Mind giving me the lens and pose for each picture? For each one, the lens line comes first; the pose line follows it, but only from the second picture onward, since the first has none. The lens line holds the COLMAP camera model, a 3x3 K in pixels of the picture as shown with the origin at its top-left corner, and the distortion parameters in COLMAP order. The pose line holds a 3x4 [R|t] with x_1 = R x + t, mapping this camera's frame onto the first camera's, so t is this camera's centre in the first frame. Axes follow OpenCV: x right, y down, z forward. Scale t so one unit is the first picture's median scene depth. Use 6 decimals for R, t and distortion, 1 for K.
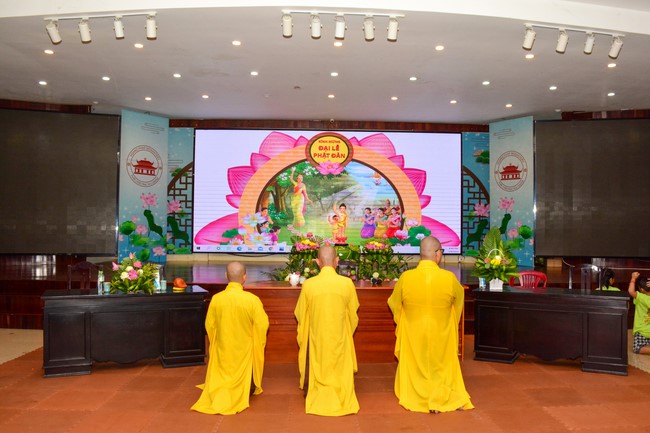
lens RADIAL K [[538.6, 0, 324.8], [0, 538.6, 219.0], [0, 0, 1]] dist [-0.123021, 0.086699]
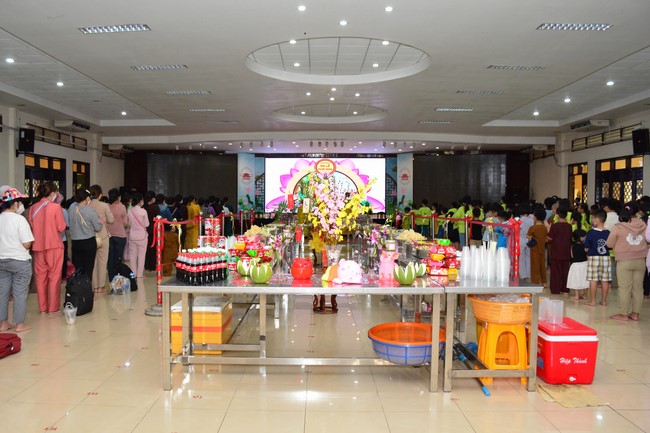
lens RADIAL K [[538.6, 0, 331.8], [0, 538.6, 203.6], [0, 0, 1]] dist [-0.123021, 0.086699]
pose [[0.999542, -0.004165, -0.029985, 0.106116], [0.005105, 0.999496, 0.031328, -0.046747], [0.029840, -0.031467, 0.999059, -1.291004]]
